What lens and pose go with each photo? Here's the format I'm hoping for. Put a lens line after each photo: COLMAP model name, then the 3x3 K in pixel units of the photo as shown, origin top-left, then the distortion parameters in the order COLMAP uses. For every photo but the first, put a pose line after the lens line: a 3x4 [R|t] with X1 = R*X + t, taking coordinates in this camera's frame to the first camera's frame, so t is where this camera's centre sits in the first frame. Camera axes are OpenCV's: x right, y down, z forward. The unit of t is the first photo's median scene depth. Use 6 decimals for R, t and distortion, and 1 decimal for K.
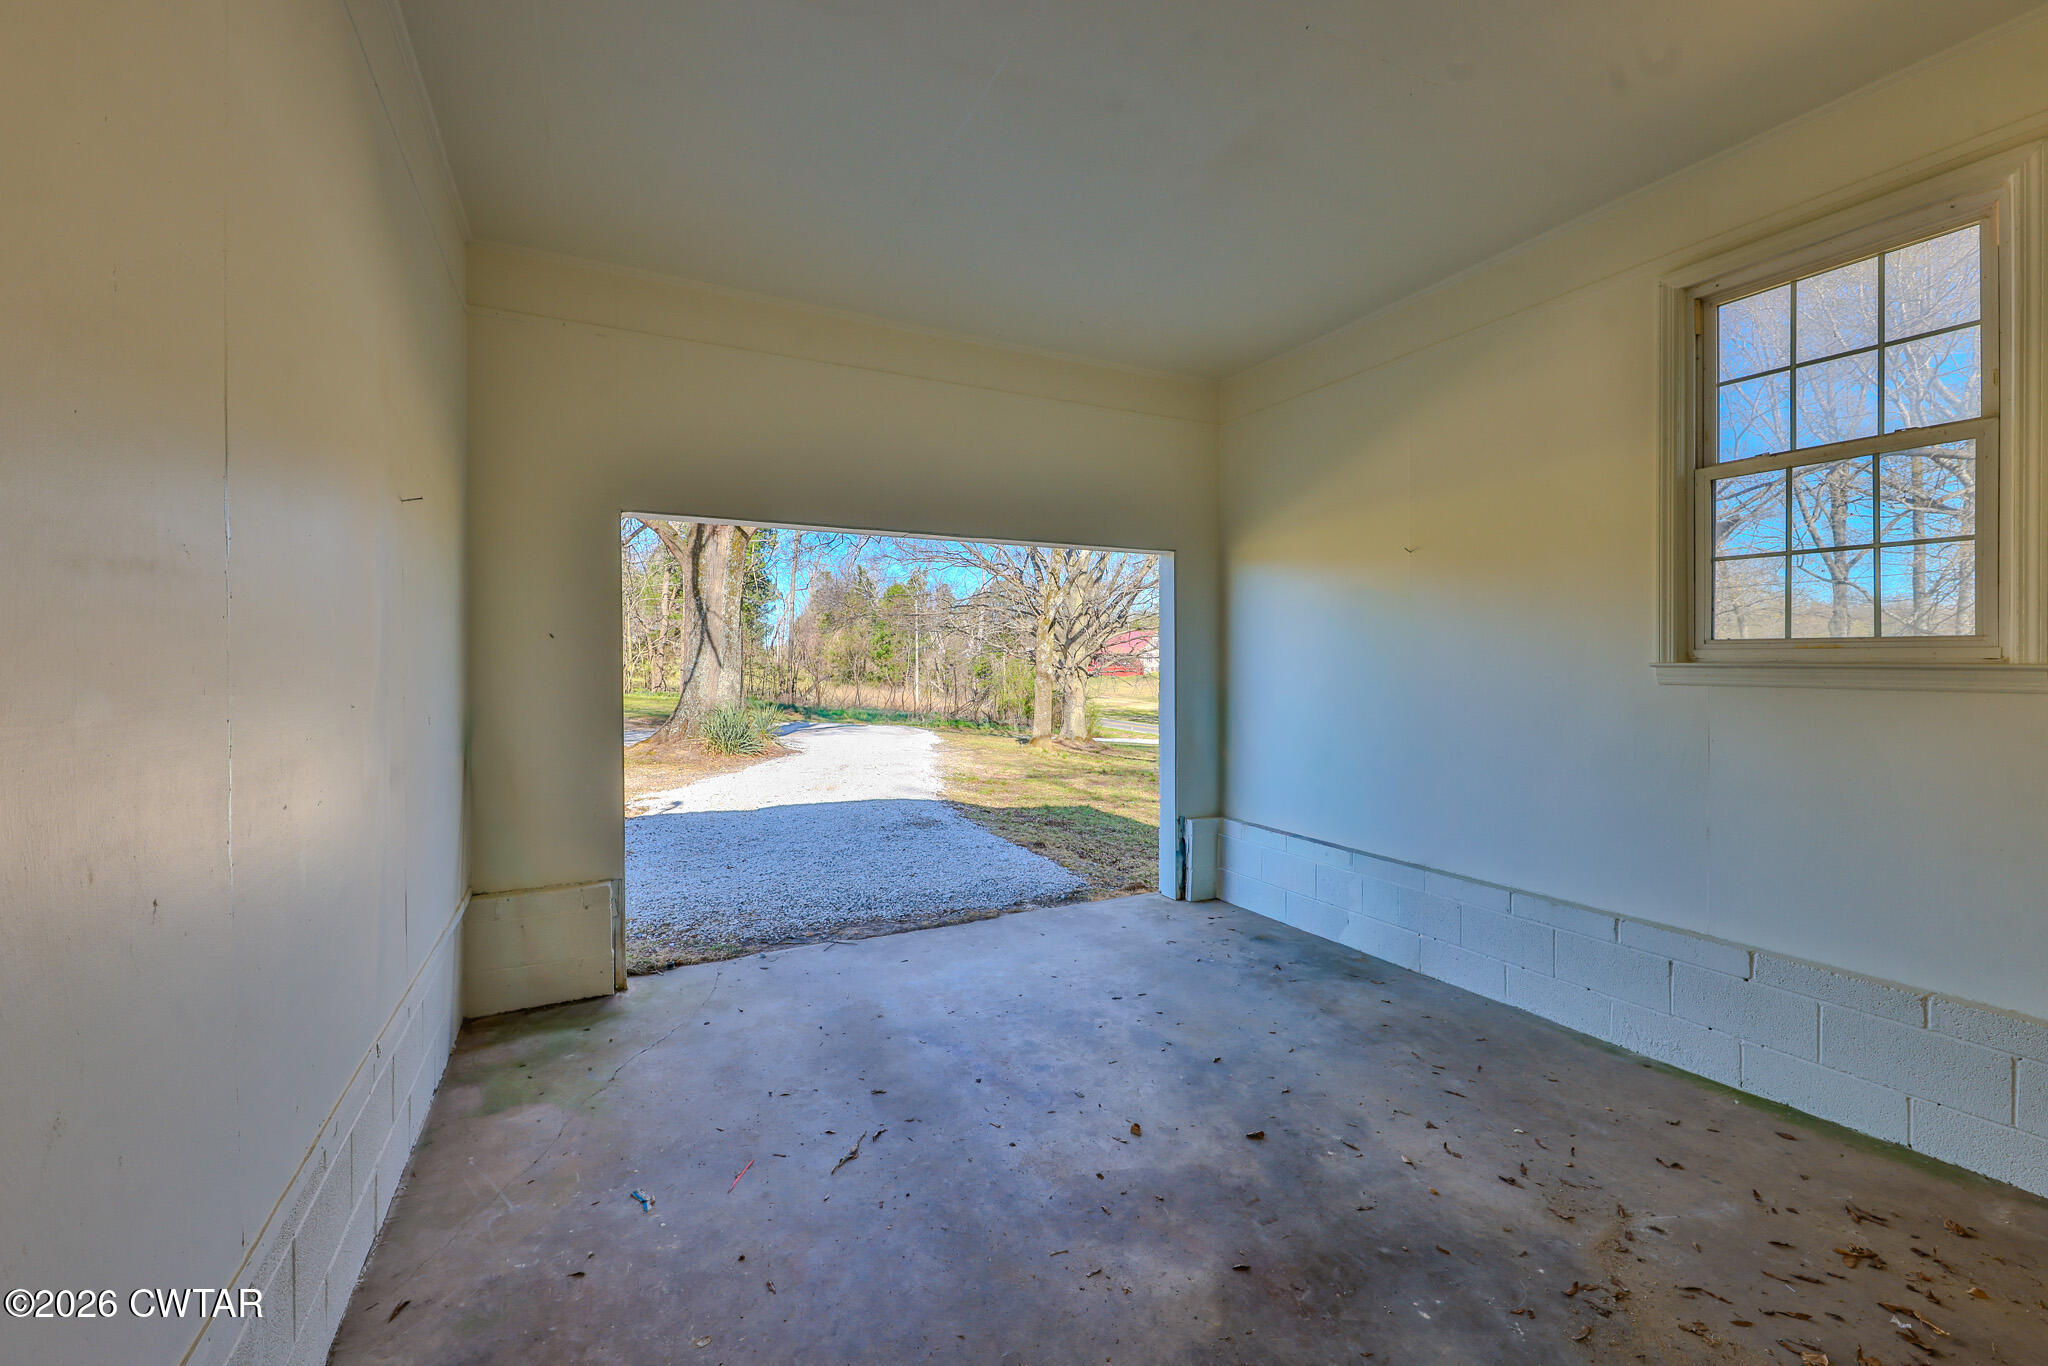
lens RADIAL K [[870.4, 0, 1026.2], [0, 870.4, 669.2], [0, 0, 1]] dist [0.000412, 0.000923]
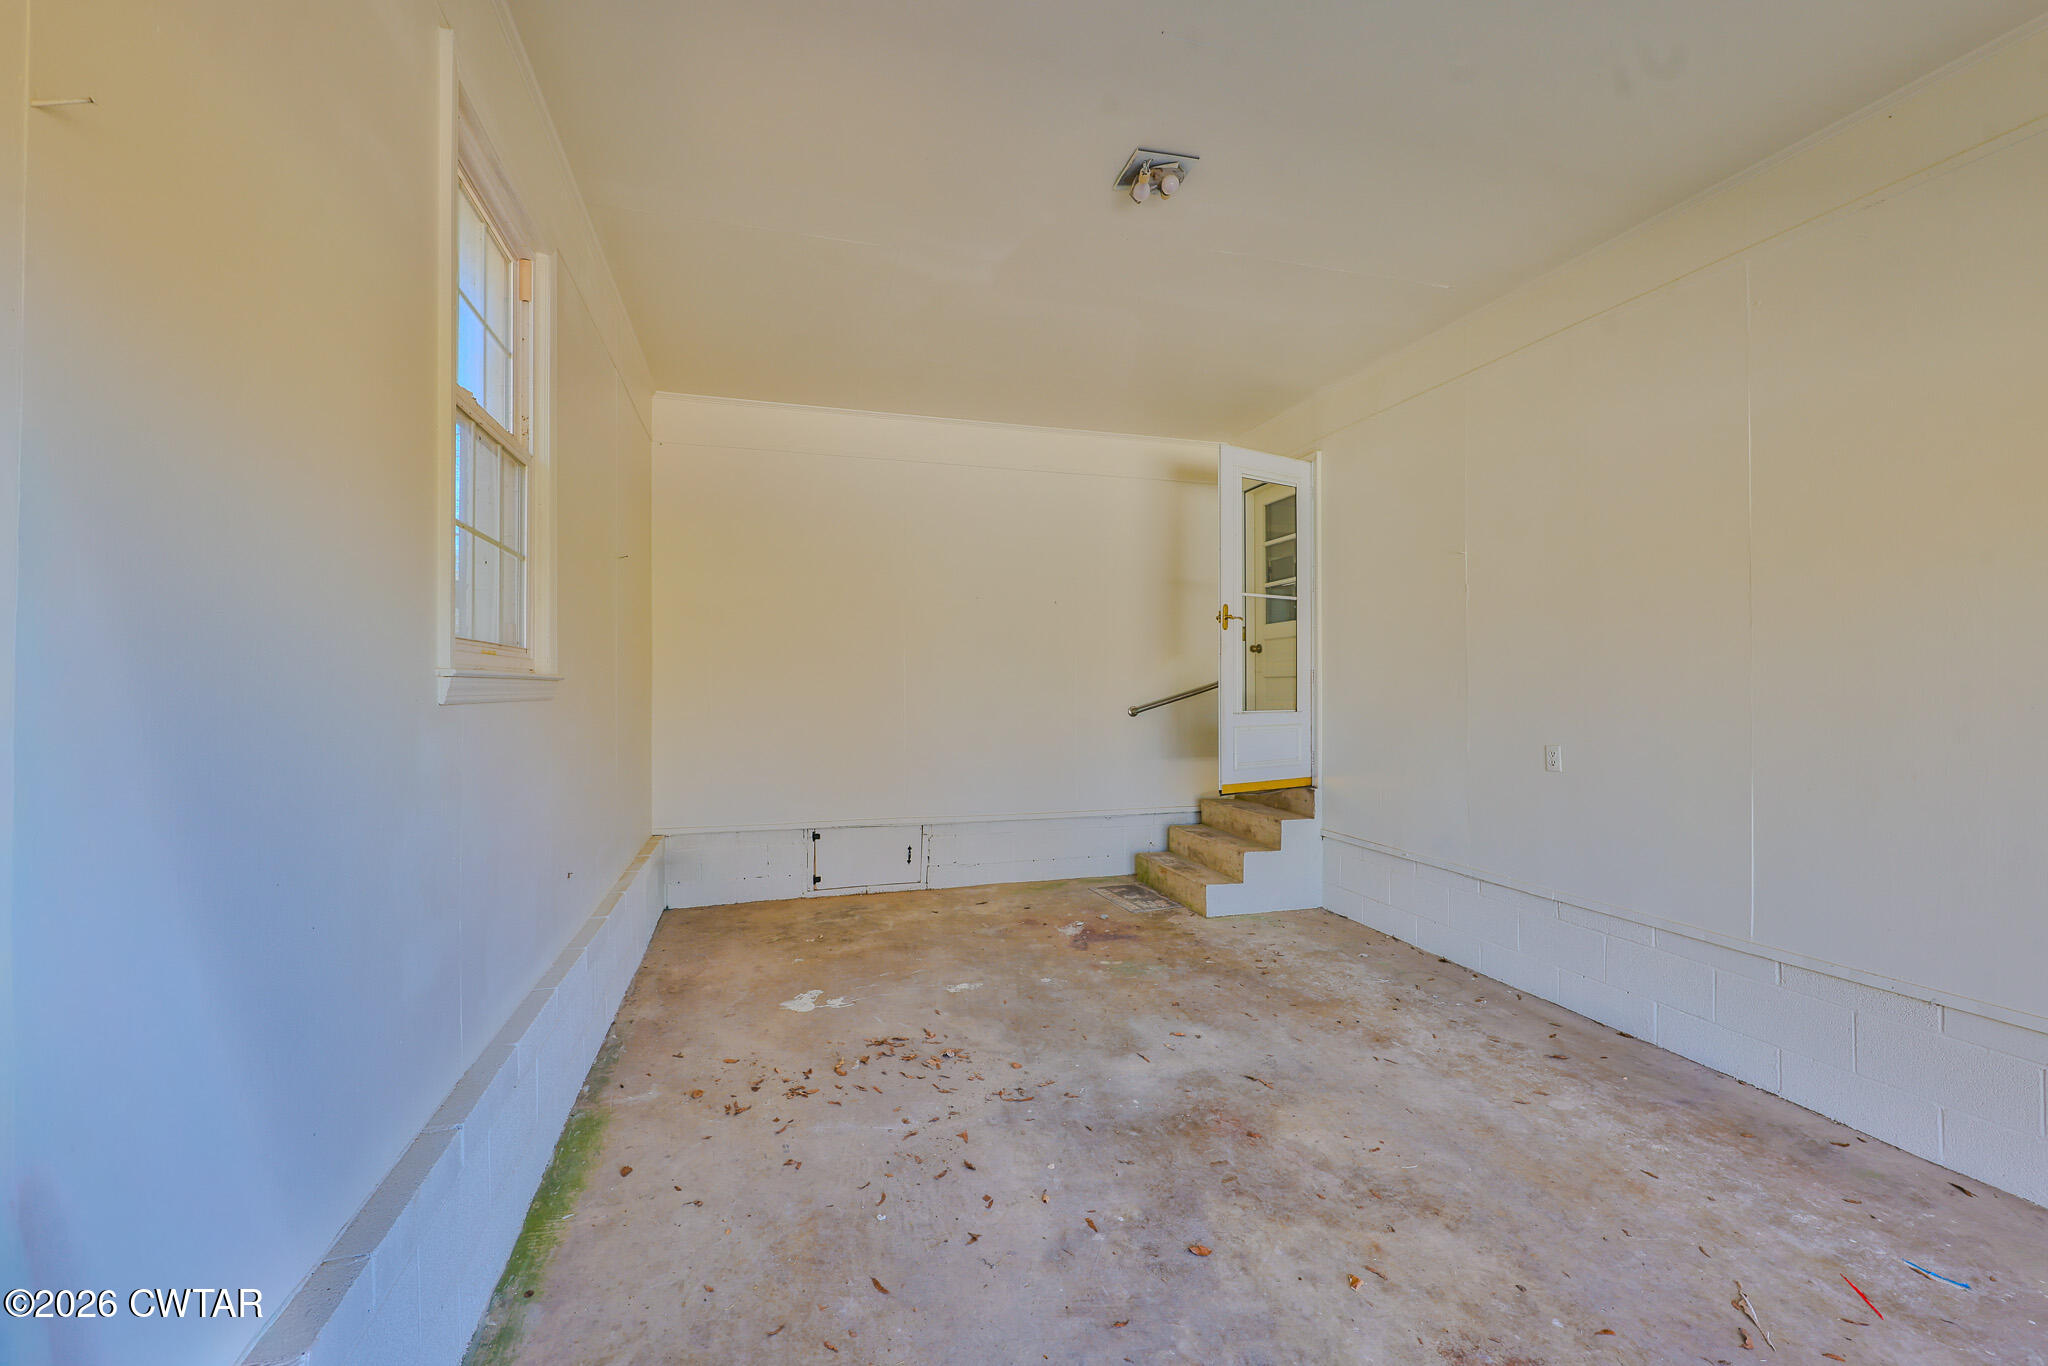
lens RADIAL K [[870.4, 0, 1022.9], [0, 870.4, 681.9], [0, 0, 1]] dist [0.000412, 0.000923]
pose [[-0.986096, 0.000194, 0.166178, 0.319560], [0.001546, 0.999967, 0.008005, 0.003313], [-0.166170, 0.008151, -0.986063, 2.003534]]
